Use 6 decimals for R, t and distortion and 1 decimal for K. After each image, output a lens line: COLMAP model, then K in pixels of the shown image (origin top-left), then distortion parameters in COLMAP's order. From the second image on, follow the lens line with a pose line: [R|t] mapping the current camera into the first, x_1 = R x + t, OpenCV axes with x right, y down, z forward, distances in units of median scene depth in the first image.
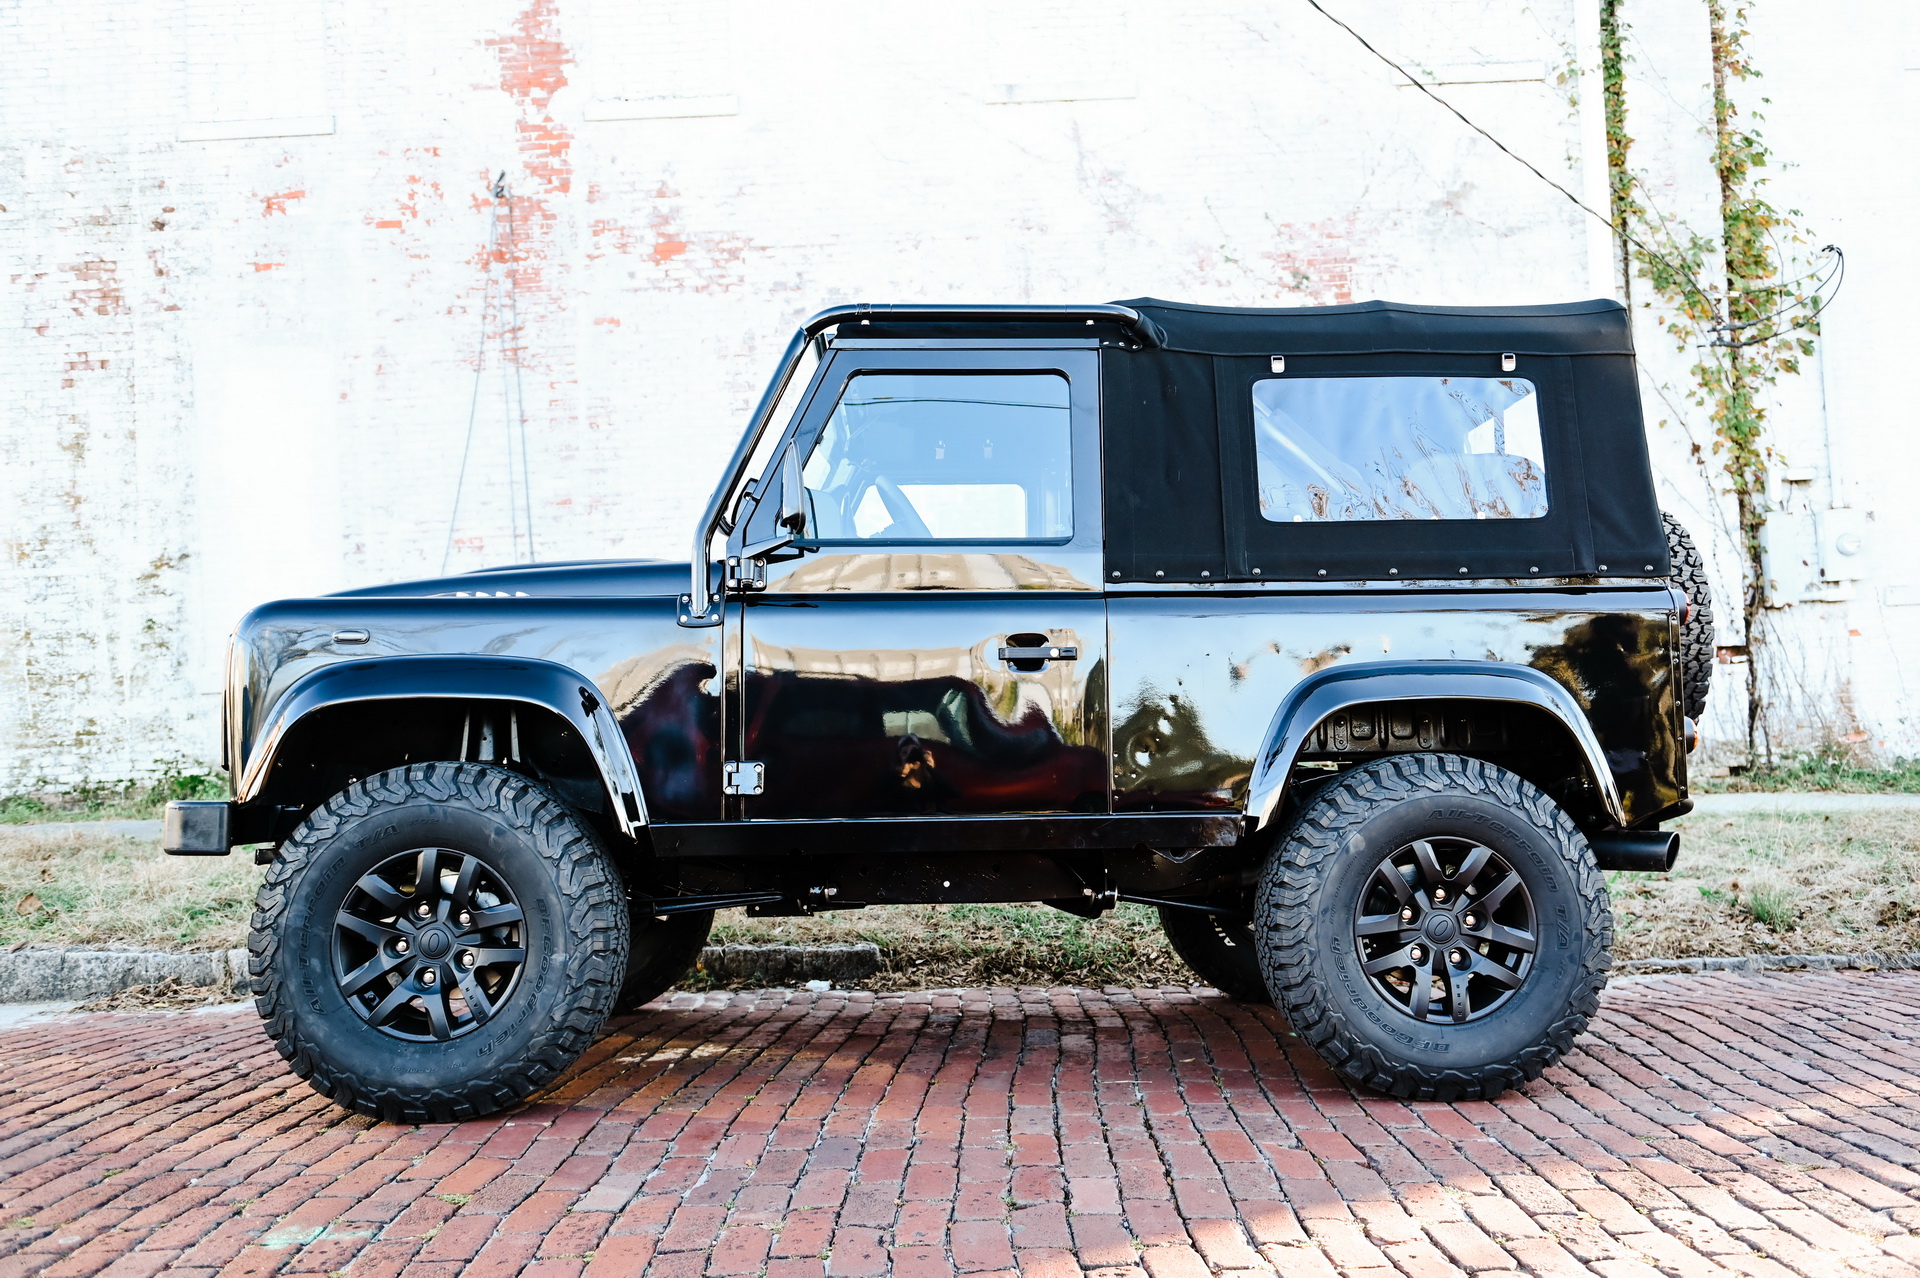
lens RADIAL K [[1411.9, 0, 986.8], [0, 1411.9, 669.6], [0, 0, 1]] dist [-0.007274, 0.024107]
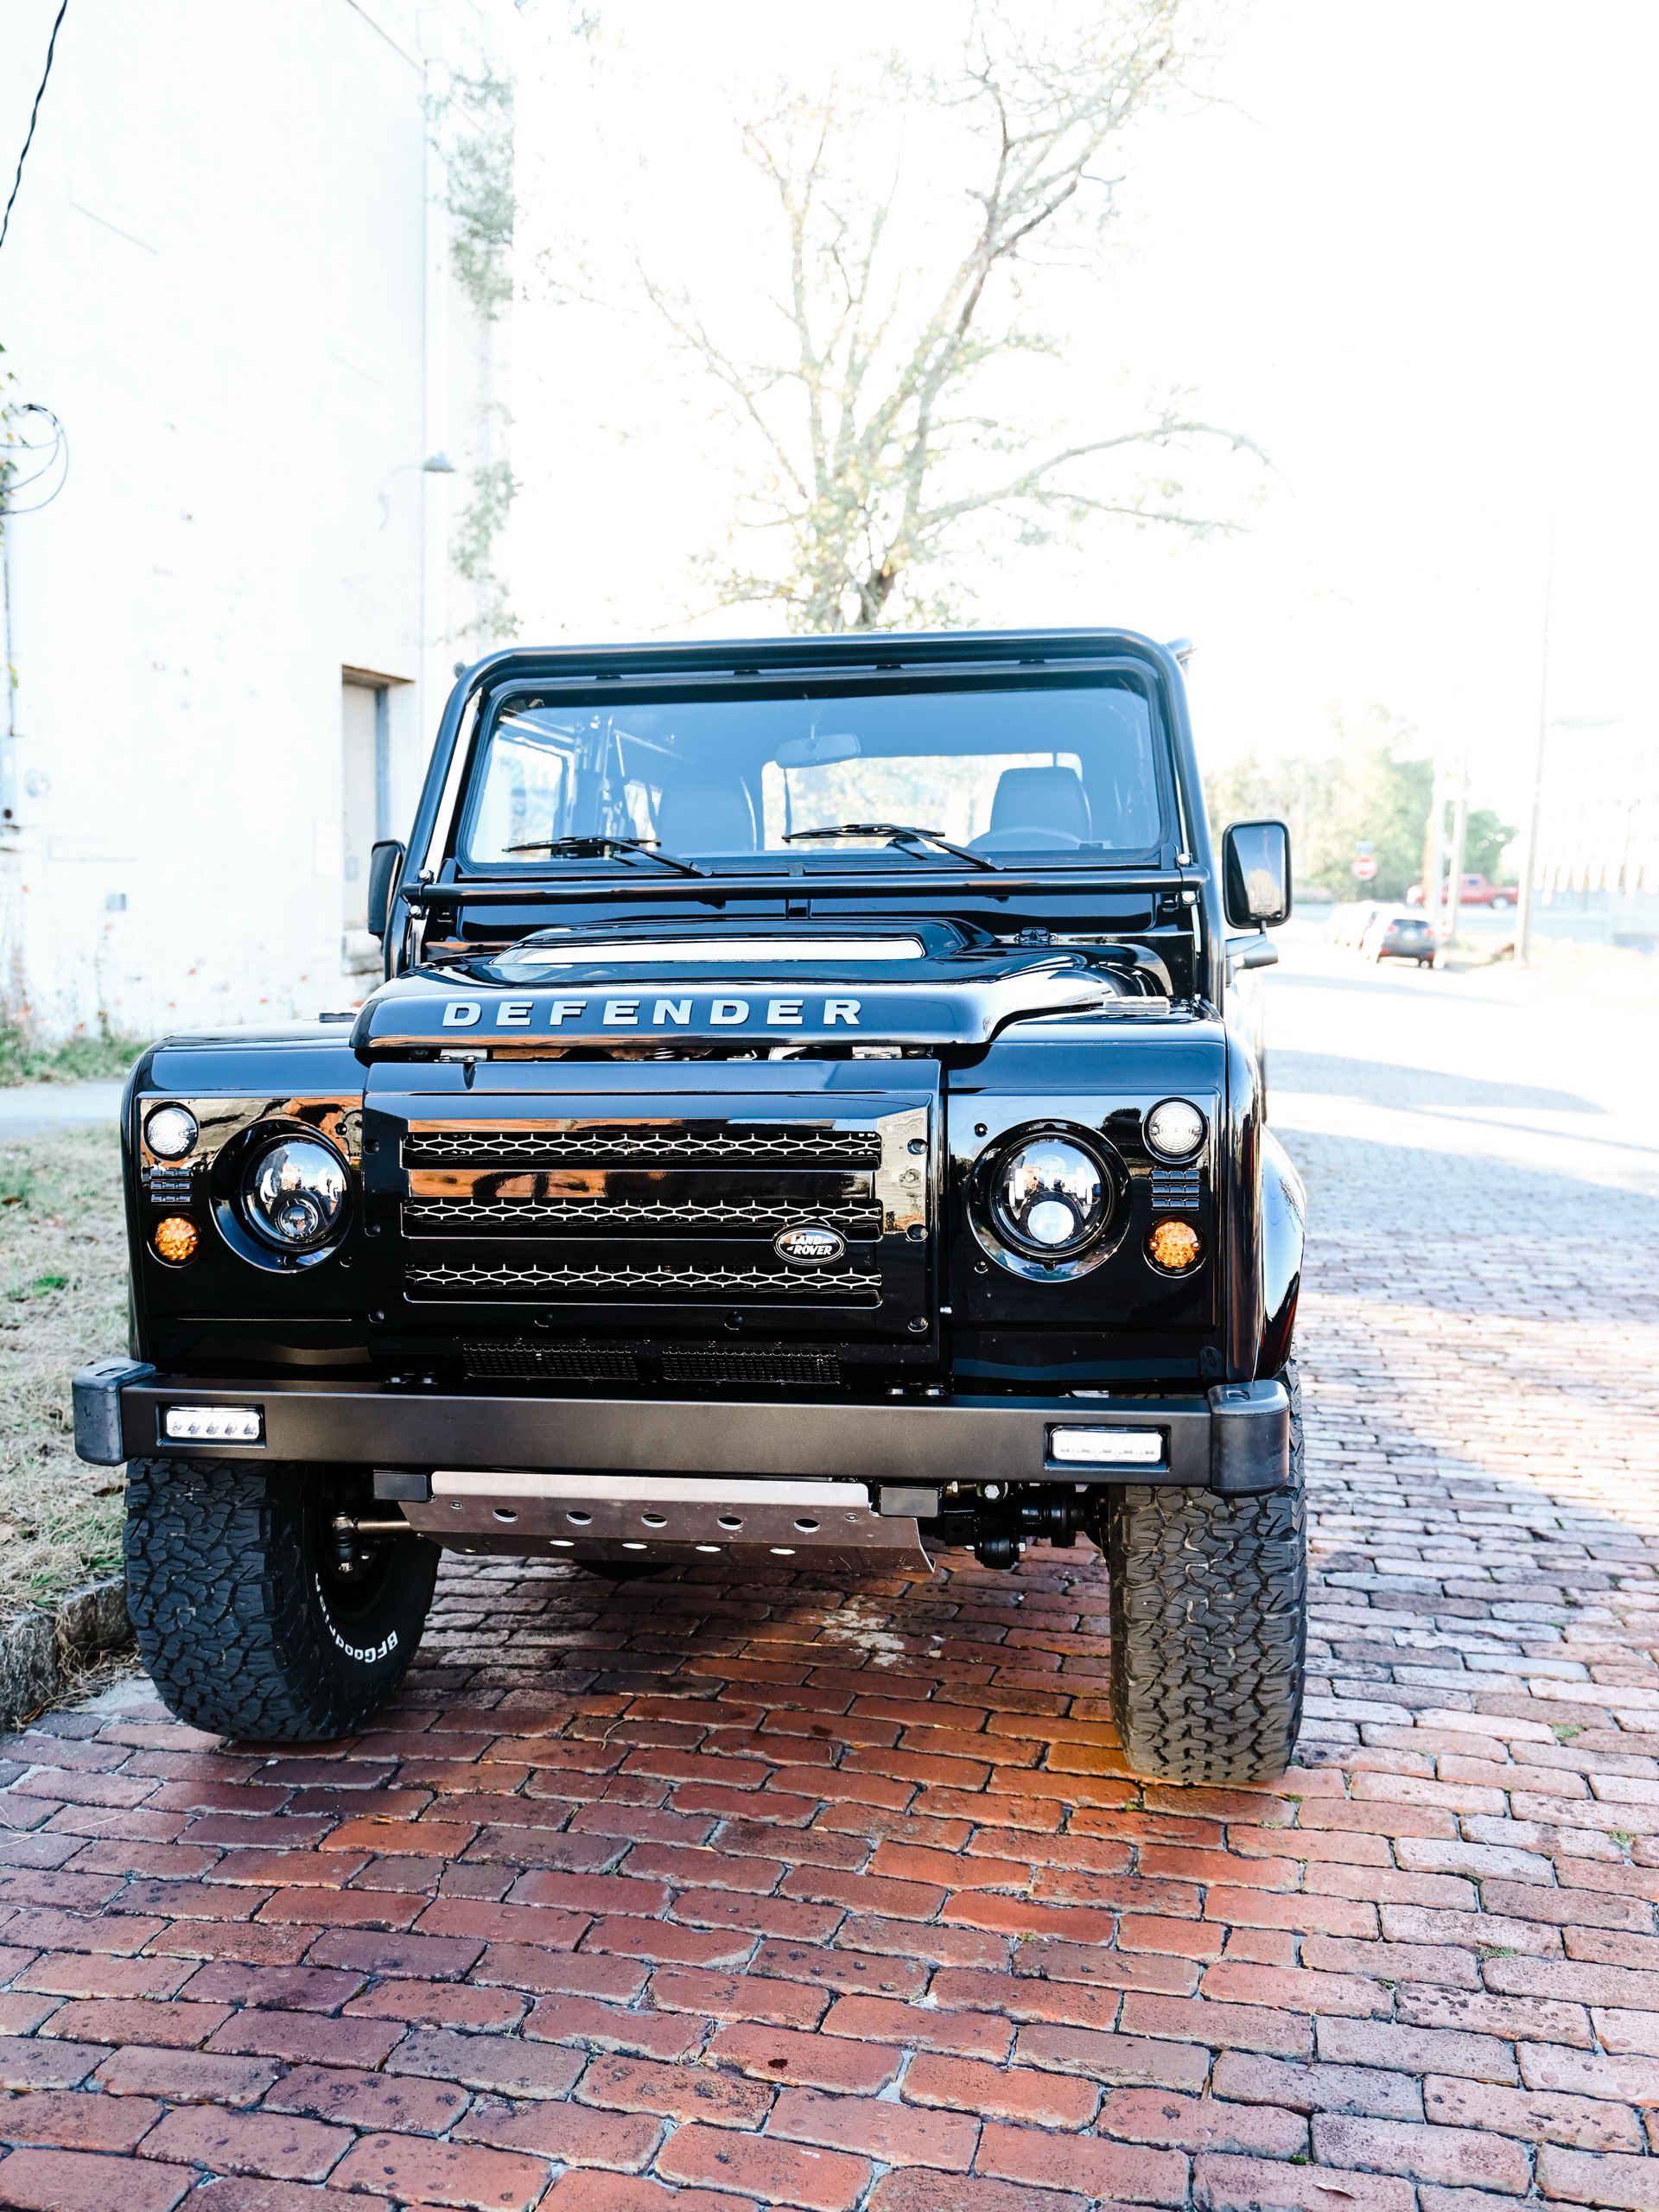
lens RADIAL K [[1882.0, 0, 833.1], [0, 1882.0, 1173.0], [0, 0, 1]] dist [-0.004524, -0.010542]
pose [[0.219143, -0.105939, 0.969924, -1.105167], [-0.056129, 0.991073, 0.120930, -0.062452], [-0.974077, -0.080942, 0.211240, 0.845417]]
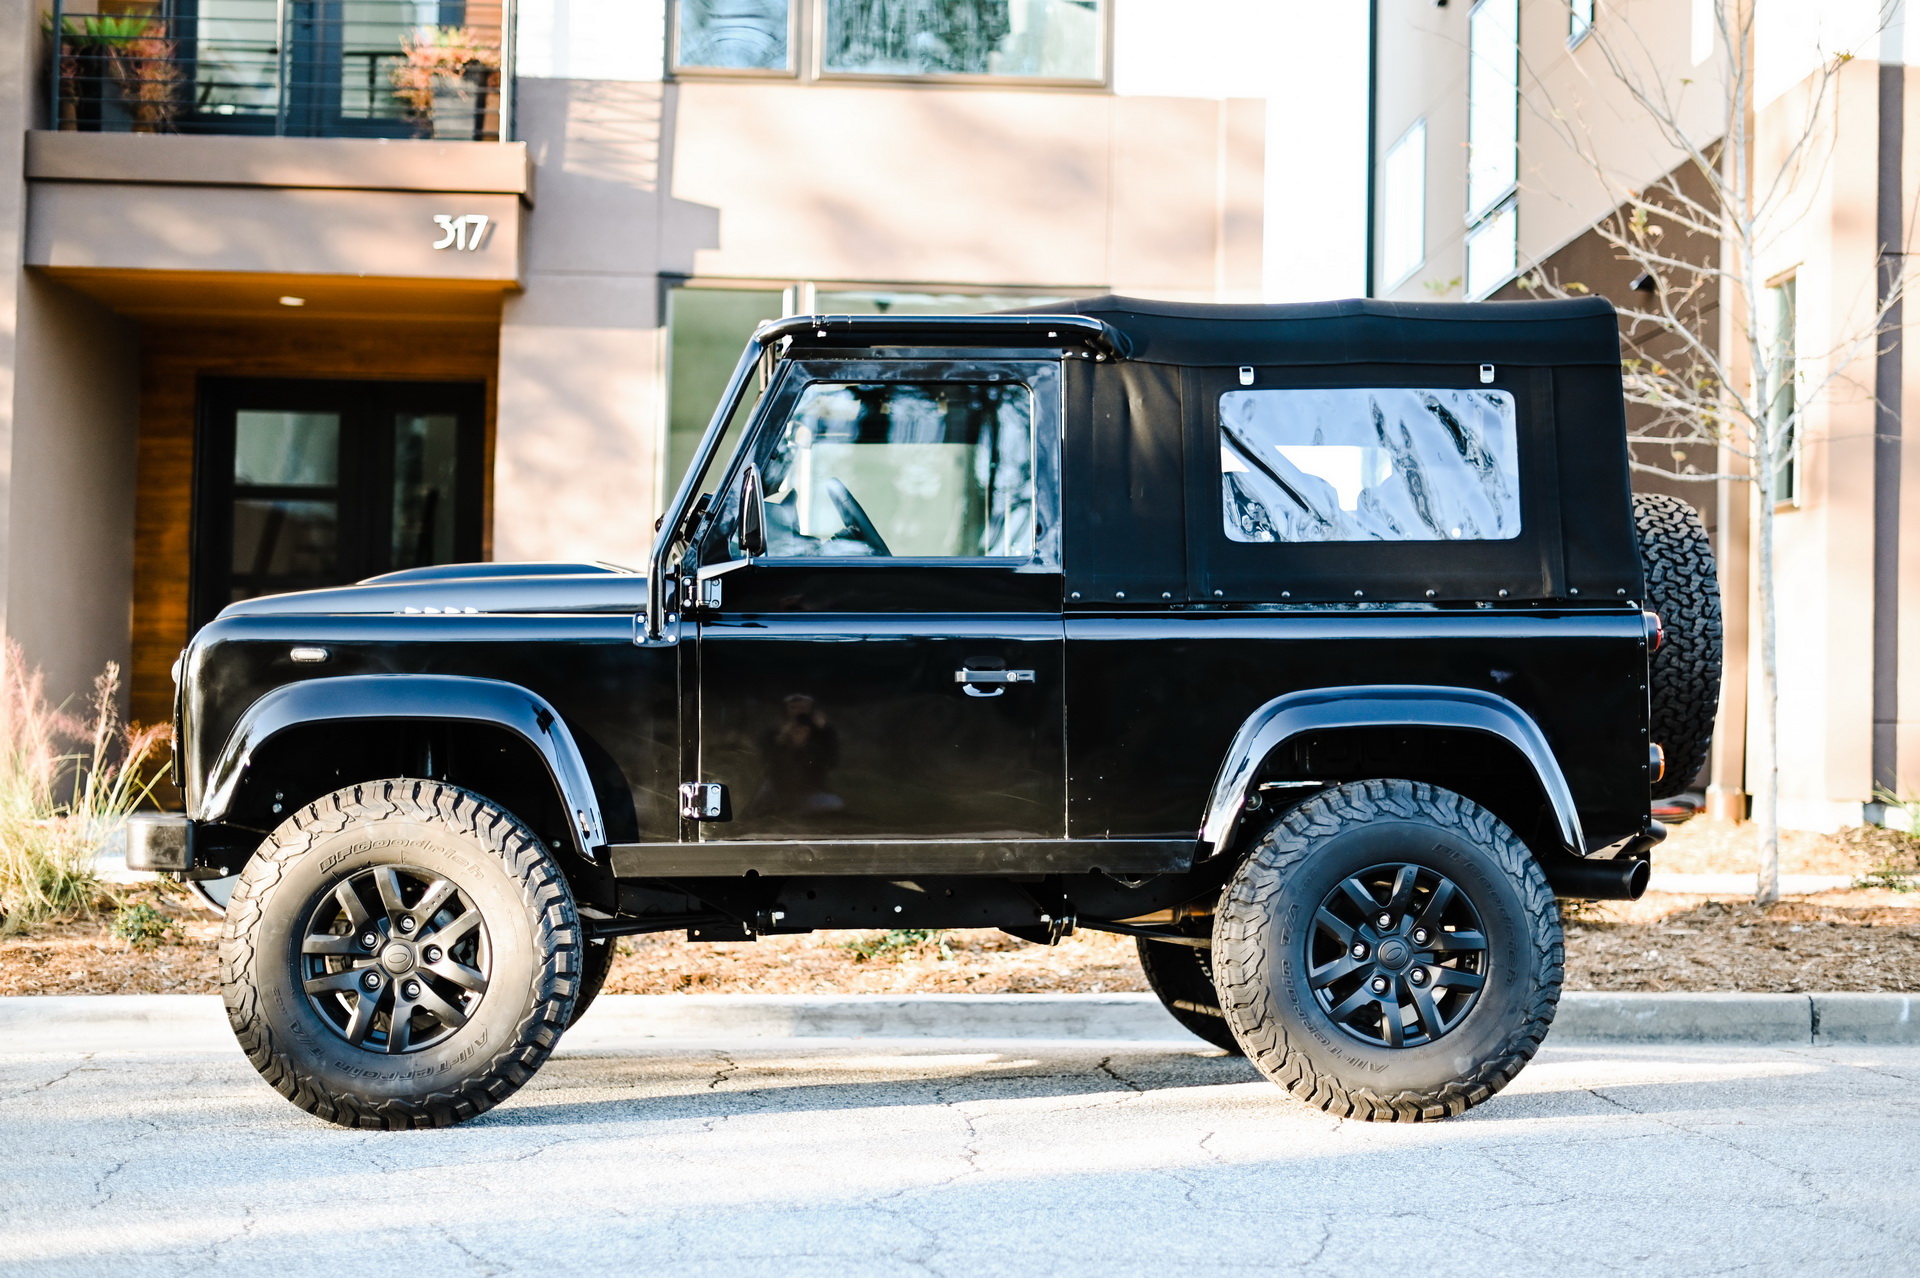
lens RADIAL K [[2831.3, 0, 958.7], [0, 2831.3, 611.2], [0, 0, 1]] dist [-0.013900, 0.000000]
pose [[0.999908, 0.008821, 0.010327, -0.009144], [-0.009083, 0.999631, 0.025600, -0.094310], [-0.010097, -0.025692, 0.999619, -0.868297]]
